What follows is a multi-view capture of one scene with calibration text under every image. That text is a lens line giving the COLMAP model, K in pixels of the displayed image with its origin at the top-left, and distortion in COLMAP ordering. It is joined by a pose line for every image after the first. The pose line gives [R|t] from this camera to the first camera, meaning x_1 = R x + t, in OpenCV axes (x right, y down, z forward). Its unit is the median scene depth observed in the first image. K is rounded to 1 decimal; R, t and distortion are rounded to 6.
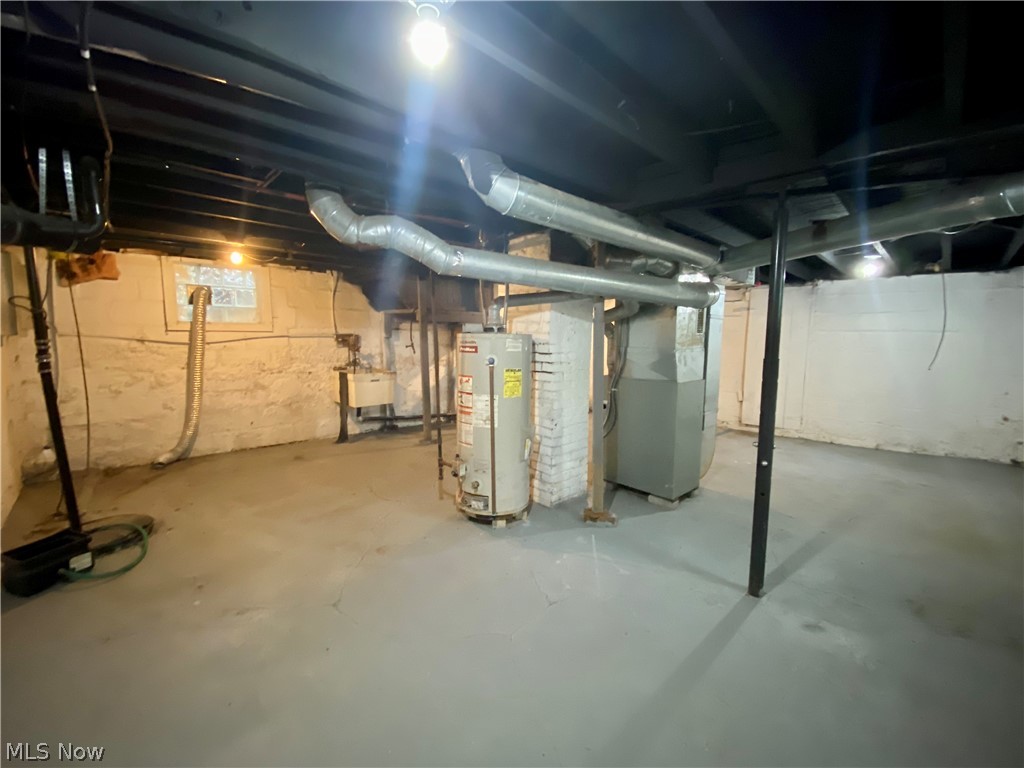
lens RADIAL K [[414.7, 0, 508.3], [0, 414.7, 383.5], [0, 0, 1]] dist [0.031309, -0.022719]
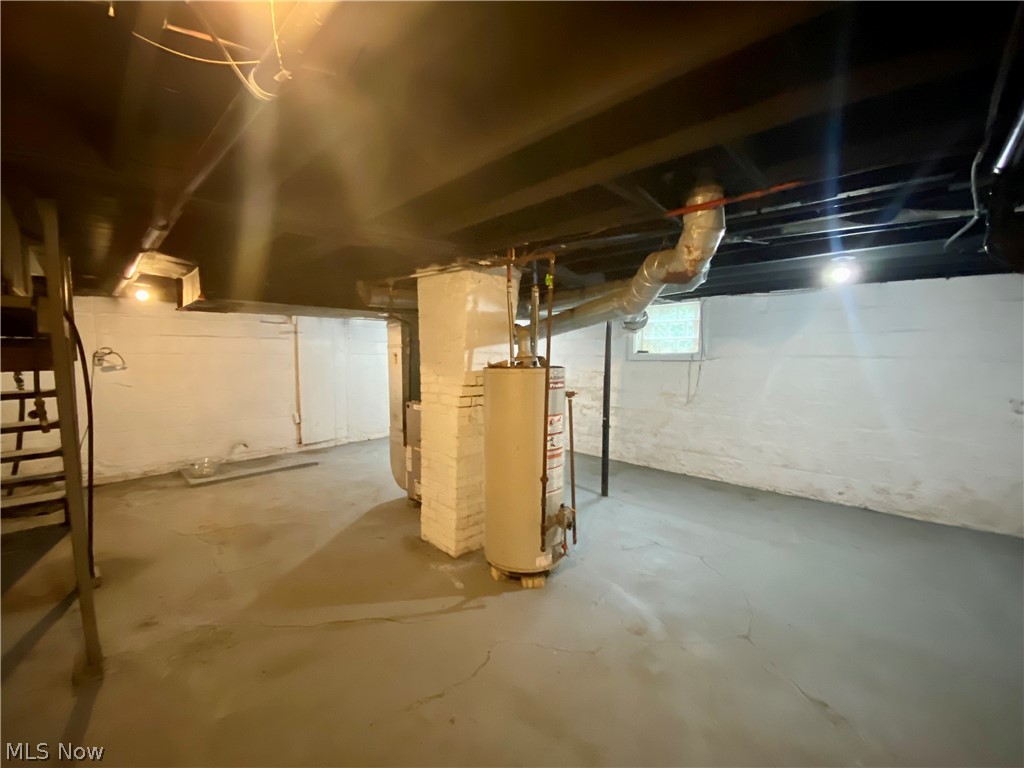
lens RADIAL K [[414.7, 0, 508.3], [0, 414.7, 383.5], [0, 0, 1]] dist [0.031309, -0.022719]
pose [[-0.056258, -0.074225, 0.995653, -0.856032], [0.105758, 0.991179, 0.079868, -0.146027], [-0.992799, 0.109791, -0.047912, 0.982896]]
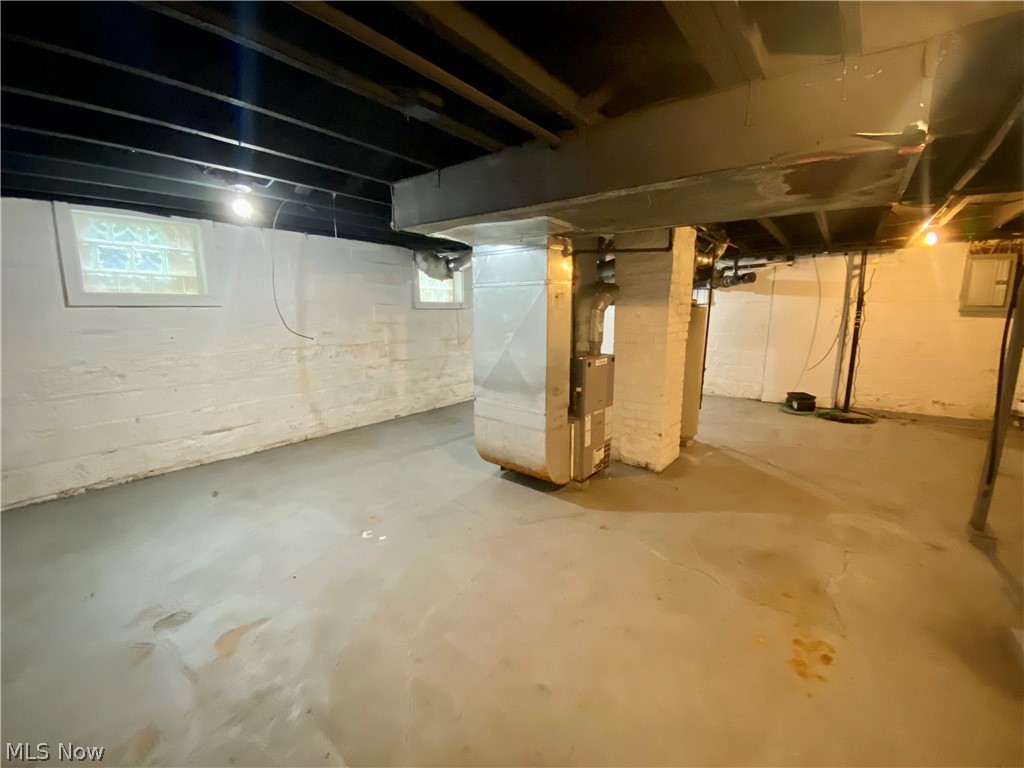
lens RADIAL K [[414.7, 0, 508.3], [0, 414.7, 383.5], [0, 0, 1]] dist [0.031309, -0.022719]
pose [[-0.988270, 0.026271, -0.150439, 0.651533], [-0.016551, 0.960866, 0.276518, -0.226897], [0.151816, 0.275764, -0.949161, 2.068230]]
